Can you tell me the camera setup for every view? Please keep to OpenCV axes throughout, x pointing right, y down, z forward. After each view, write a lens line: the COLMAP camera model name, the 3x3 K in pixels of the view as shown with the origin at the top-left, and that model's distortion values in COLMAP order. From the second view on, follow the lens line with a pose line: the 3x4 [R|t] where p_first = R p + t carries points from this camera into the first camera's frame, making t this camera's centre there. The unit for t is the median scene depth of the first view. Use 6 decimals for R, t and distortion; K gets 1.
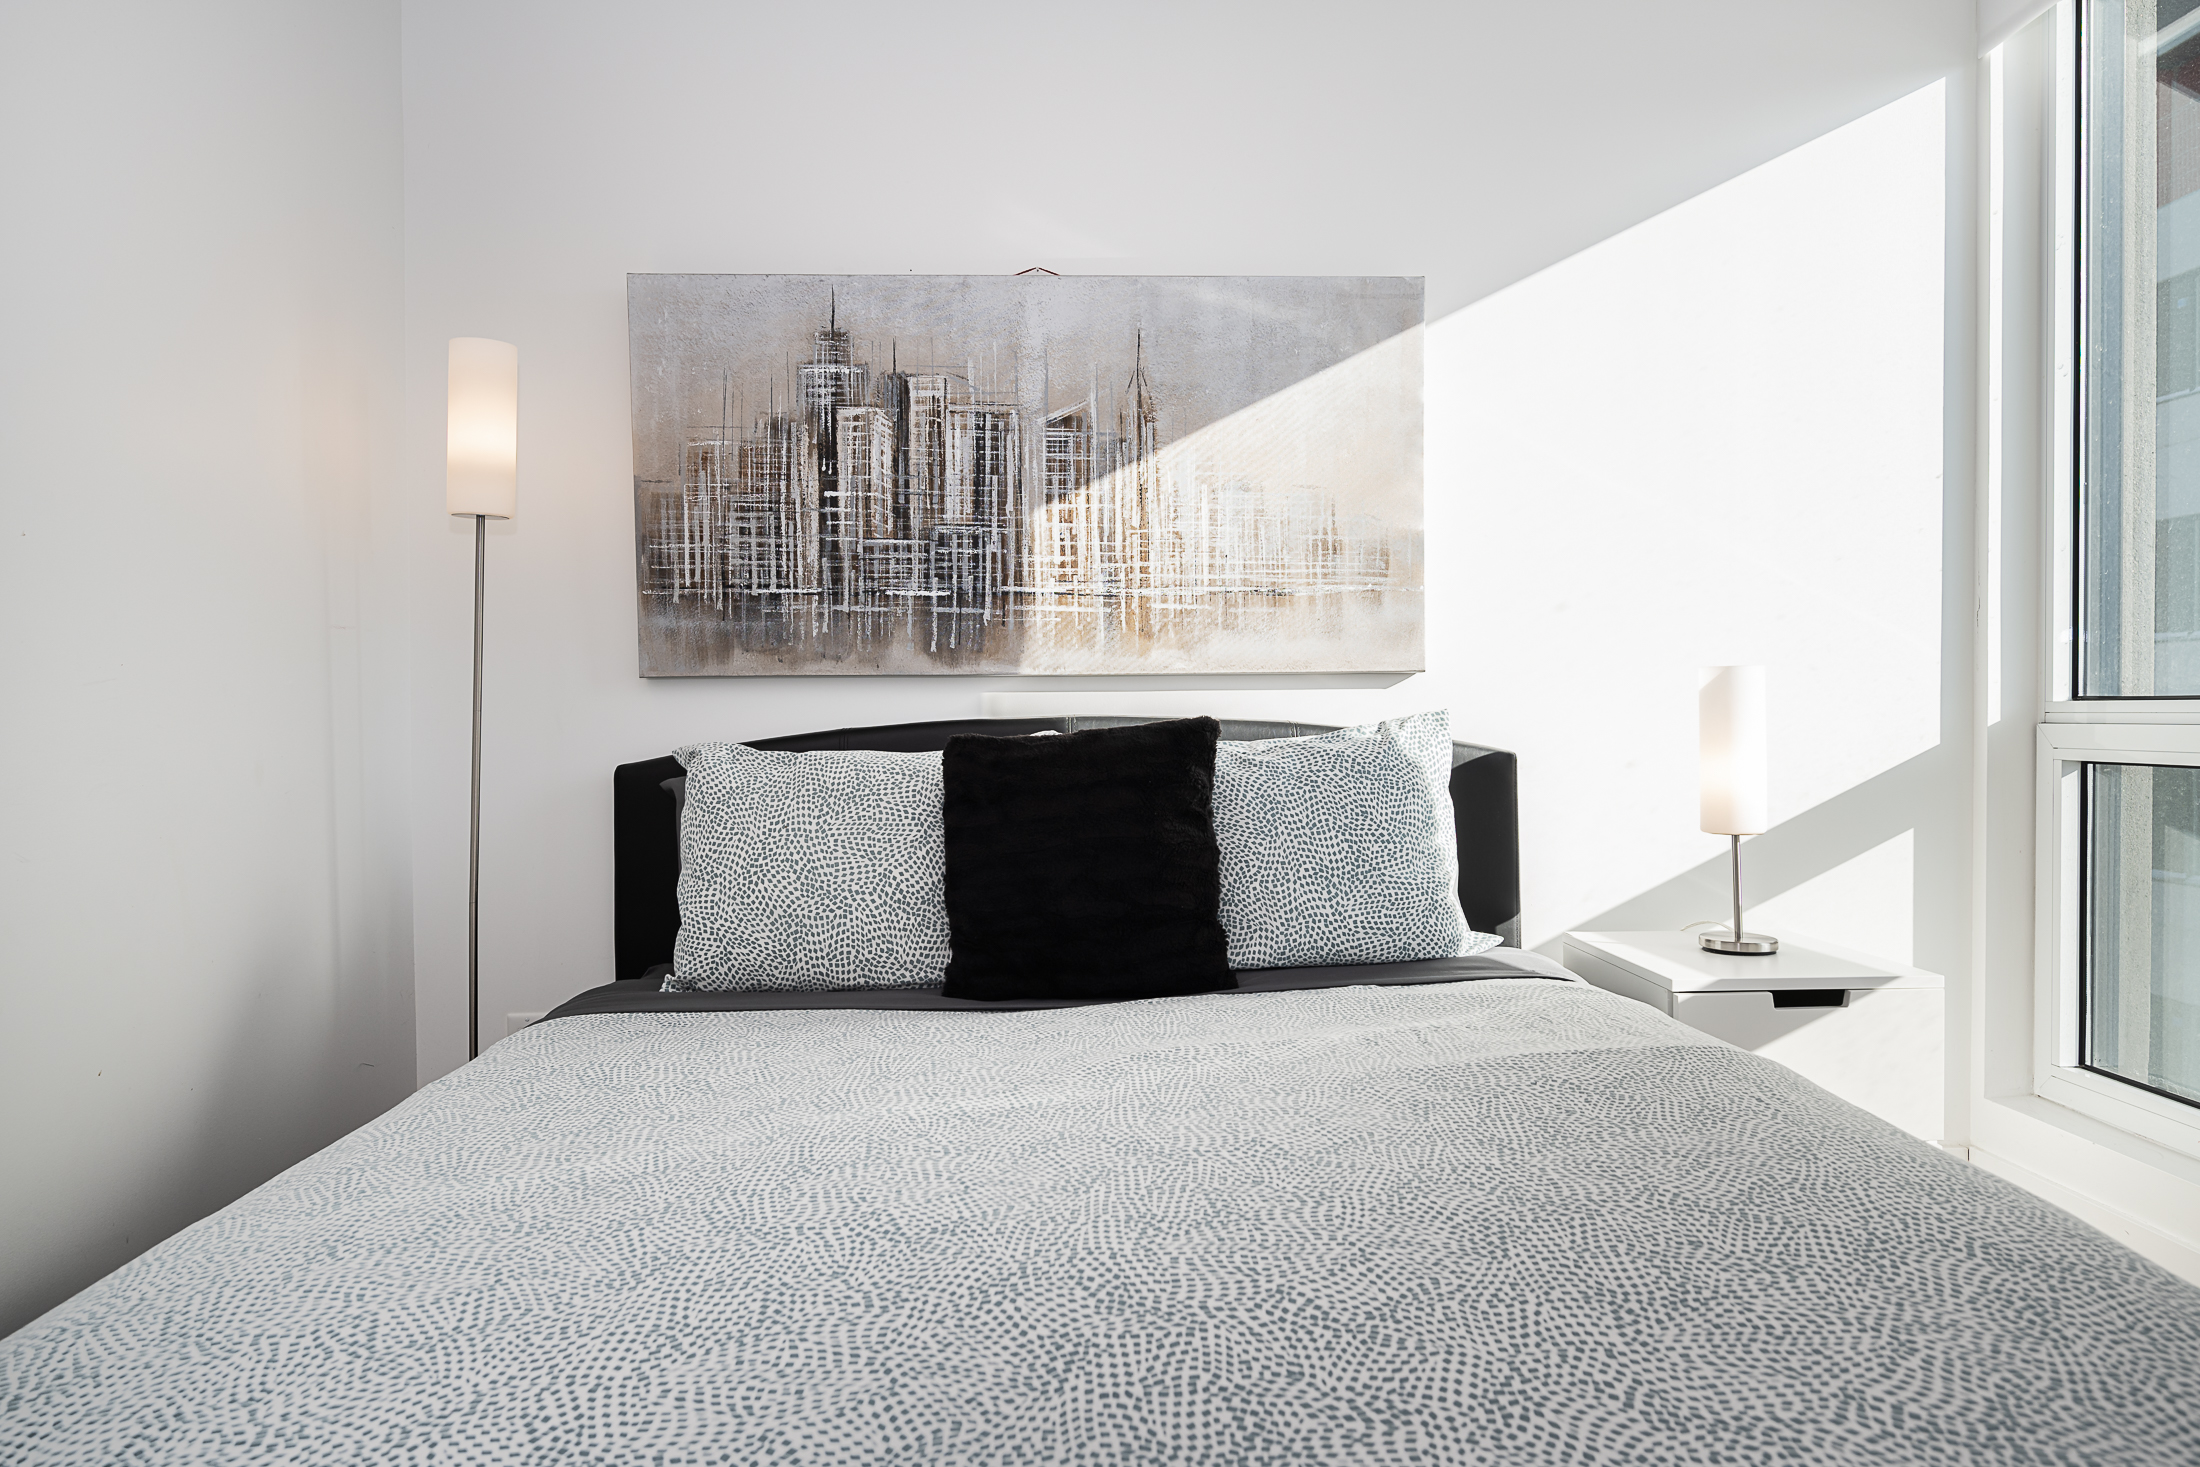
lens RADIAL K [[1424.9, 0, 1103.0], [0, 1424.9, 723.5], [0, 0, 1]] dist [-0.000561, 0.000675]
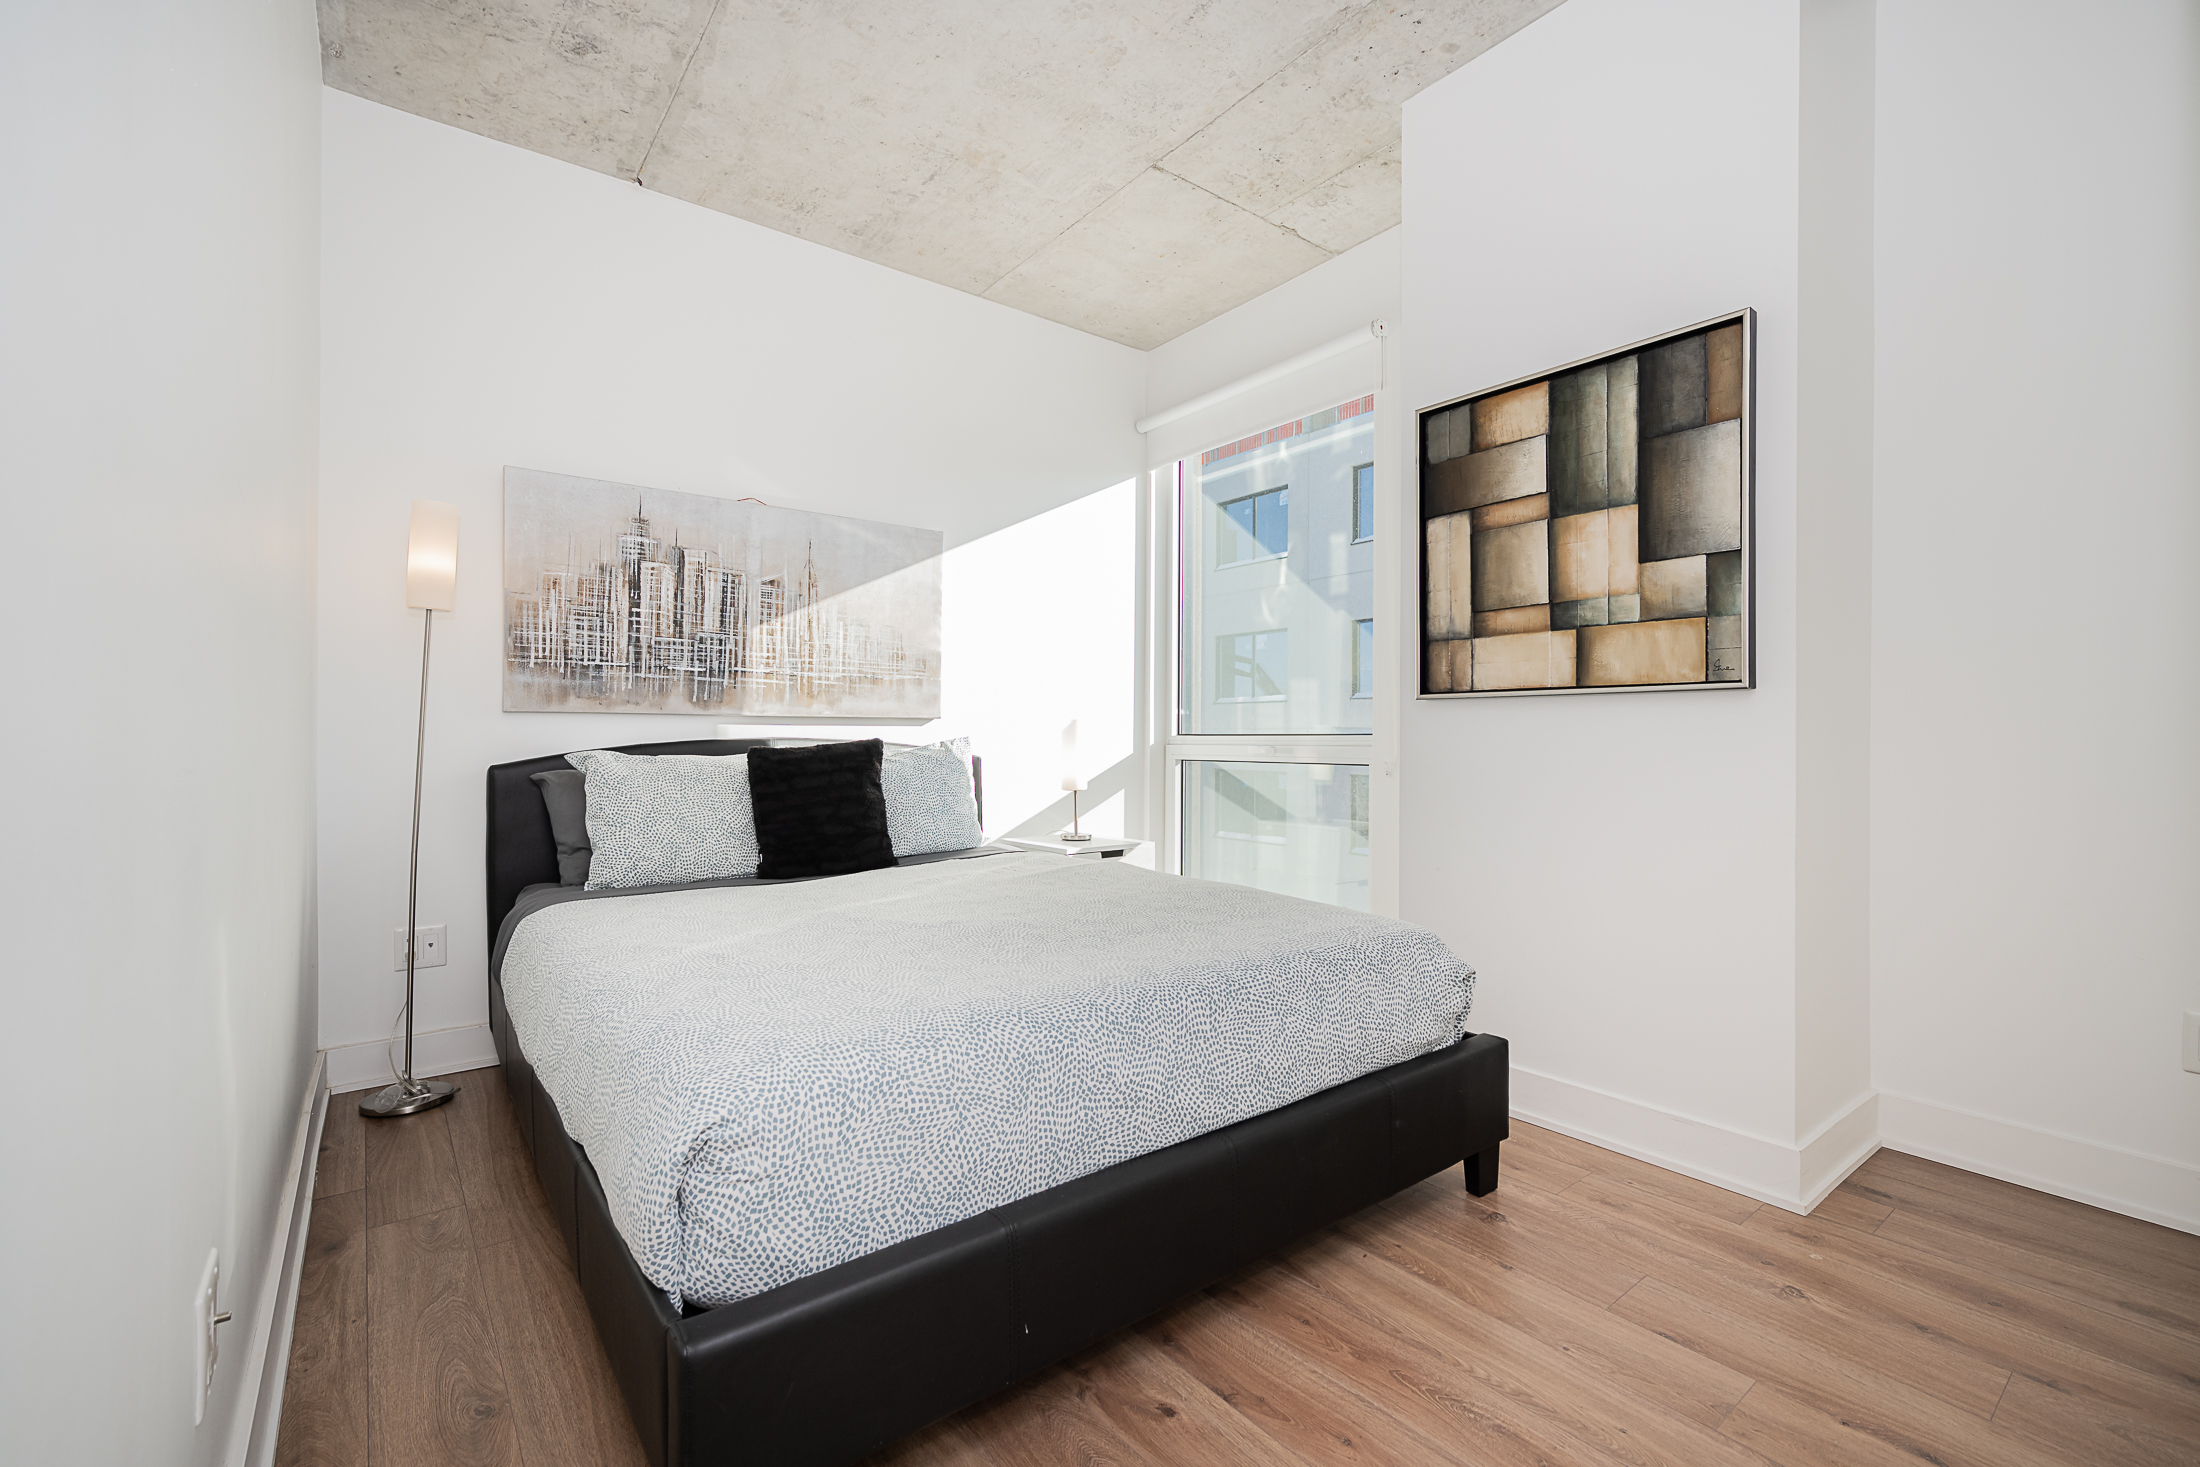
lens RADIAL K [[942.0, 0, 1102.8], [0, 942.0, 727.7], [0, 0, 1]] dist [-0.001207, -0.000197]
pose [[0.813749, 0.015872, 0.580999, -0.392526], [-0.003582, 0.999745, -0.022294, 0.007696], [-0.581205, 0.016060, 0.813599, -0.273329]]
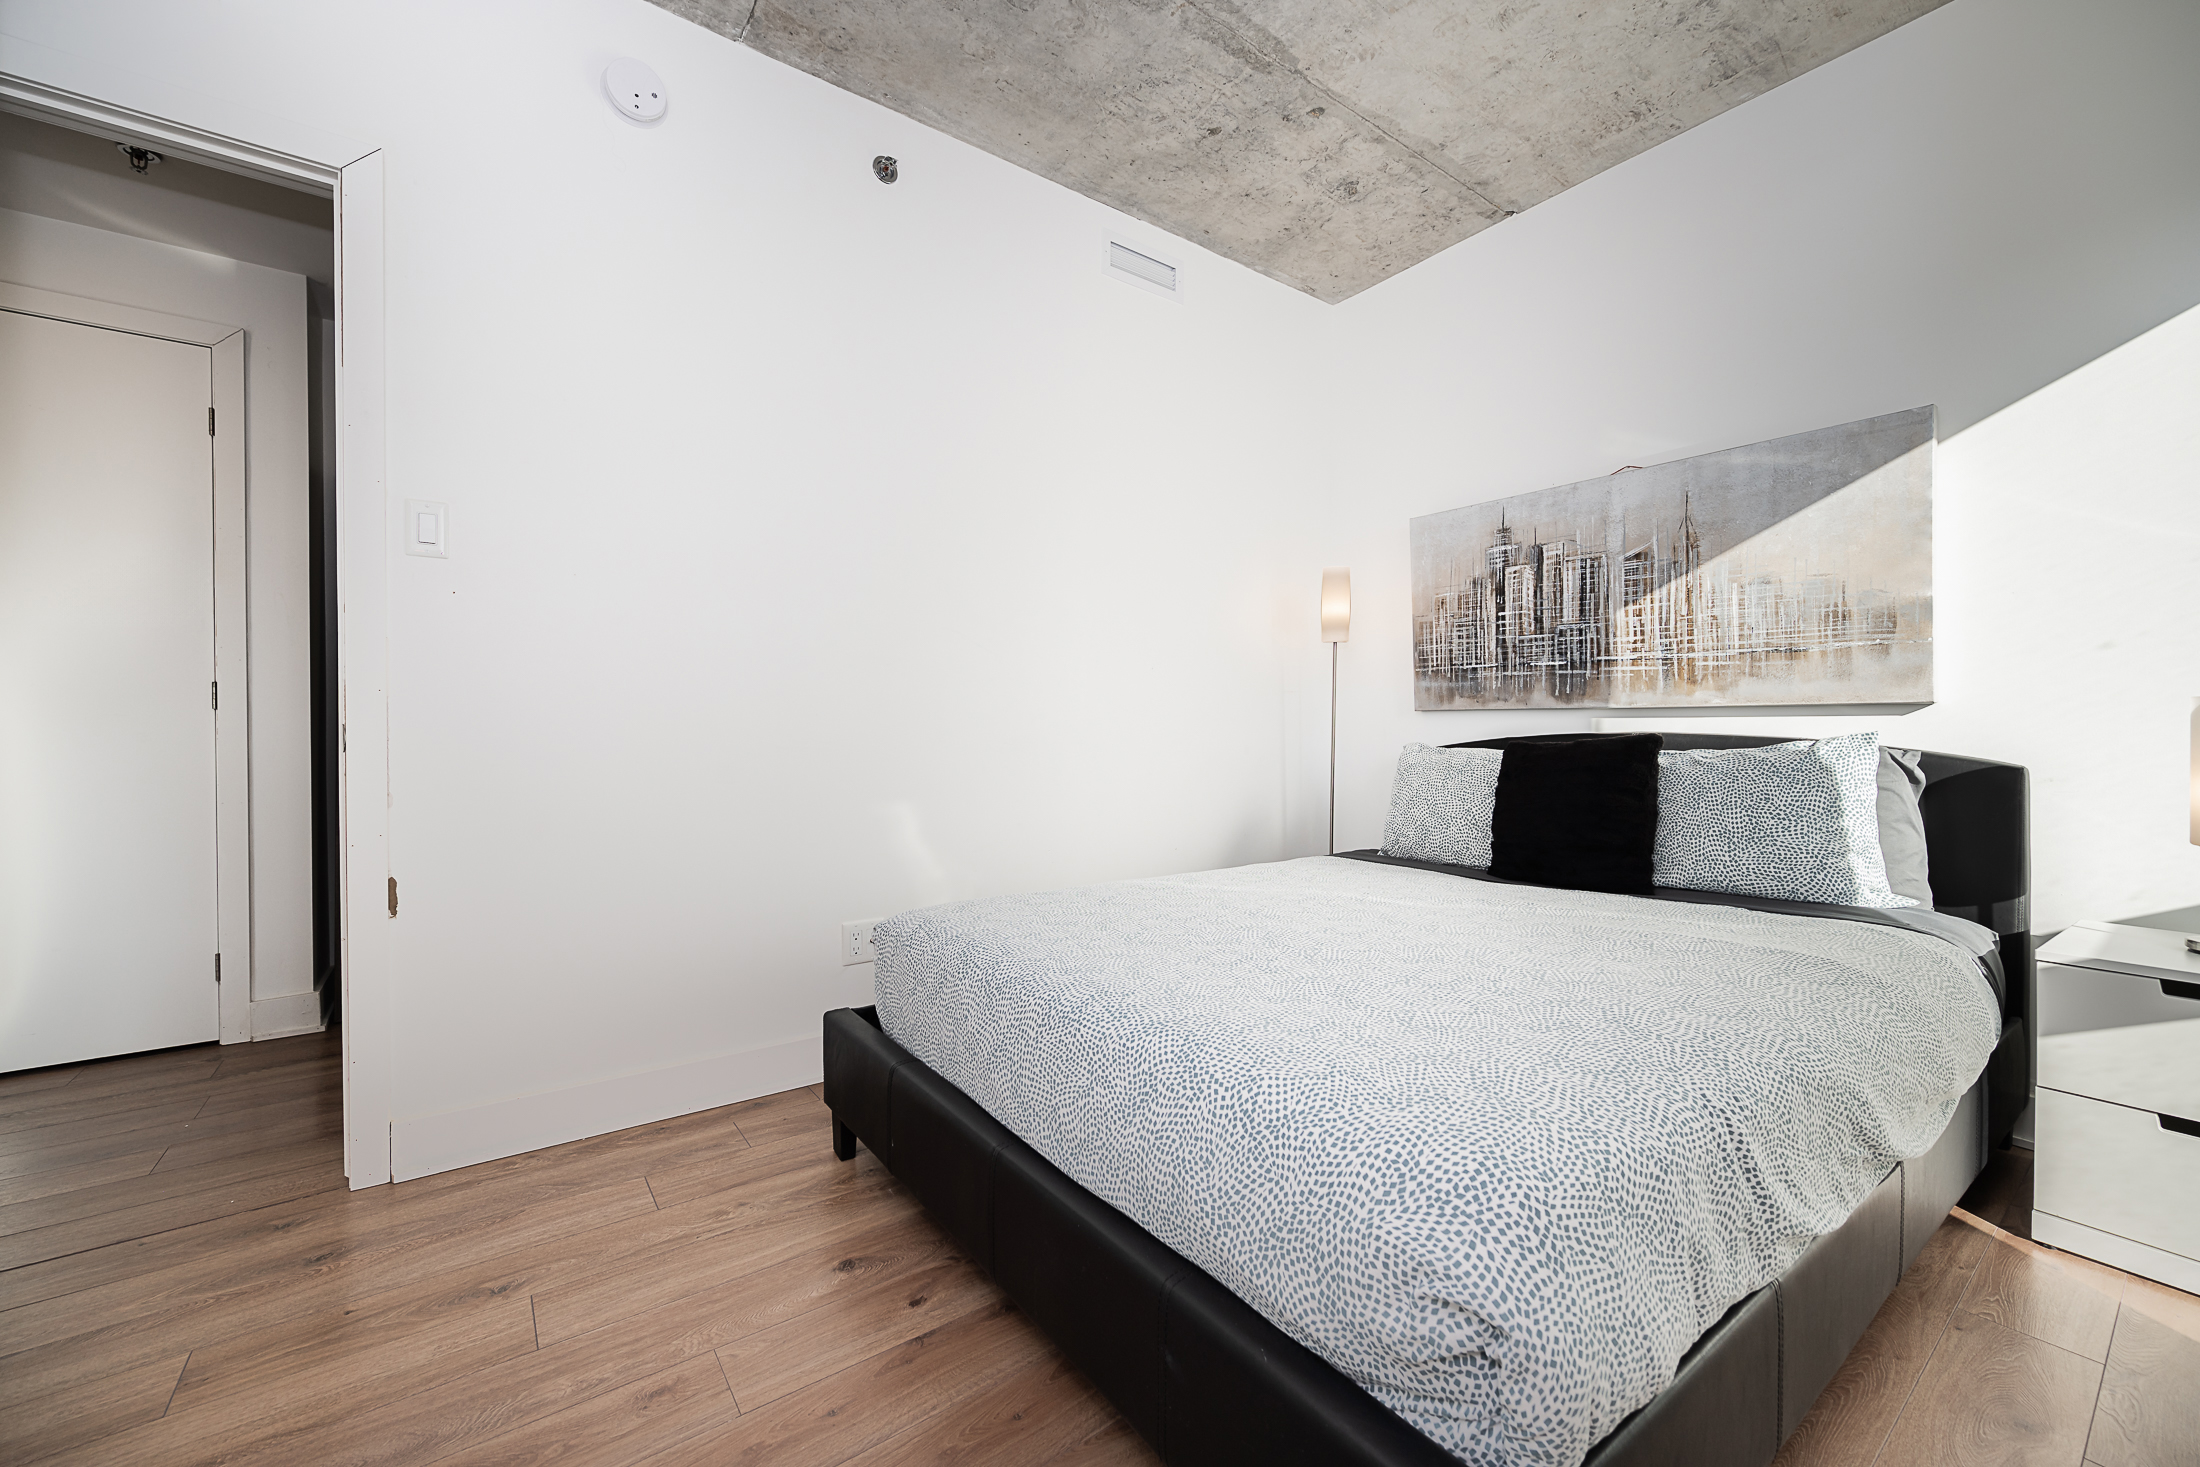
lens RADIAL K [[859.2, 0, 1100.0], [0, 859.2, 733.5], [0, 0, 1]] dist [-0.007239, -0.000030]
pose [[0.559861, 0.015415, -0.828443, 0.457131], [-0.014577, 0.999855, 0.008753, -0.003550], [0.828458, 0.007176, 0.560005, -0.083766]]
